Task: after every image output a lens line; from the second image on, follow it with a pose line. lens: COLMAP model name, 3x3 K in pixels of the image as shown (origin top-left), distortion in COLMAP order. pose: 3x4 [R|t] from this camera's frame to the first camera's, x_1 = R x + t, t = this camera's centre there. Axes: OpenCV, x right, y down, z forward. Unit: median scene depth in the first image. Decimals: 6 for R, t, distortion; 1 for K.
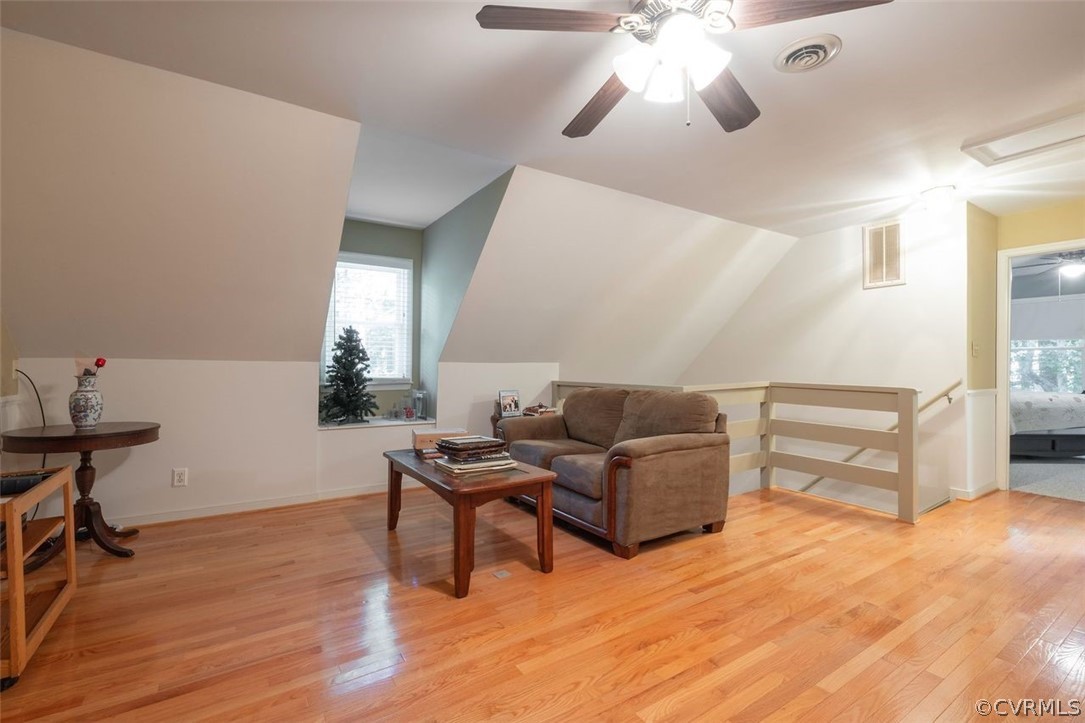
lens RADIAL K [[479.9, 0, 544.3], [0, 479.9, 364.7], [0, 0, 1]] dist [-0.002000, -0.000983]
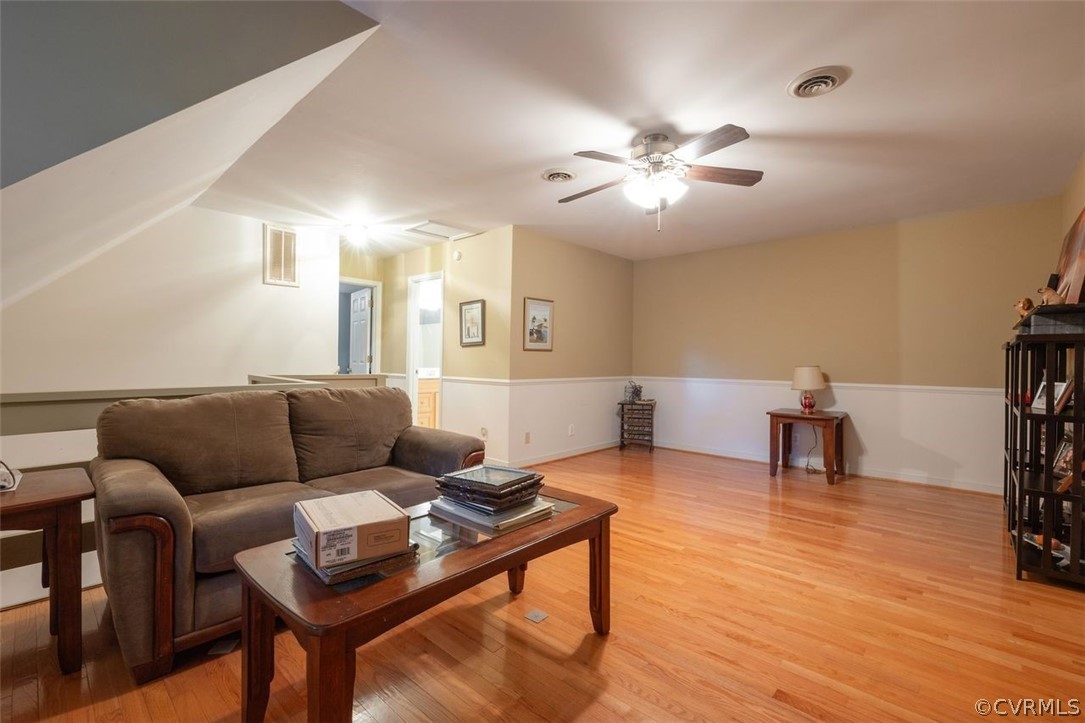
lens RADIAL K [[479.9, 0, 543.2], [0, 479.9, 362.6], [0, 0, 1]] dist [-0.002000, -0.000983]
pose [[-0.245506, -0.004696, 0.969384, -0.513076], [-0.011164, 0.999936, 0.002017, 0.005623], [-0.969331, -0.010327, -0.245542, 0.697171]]
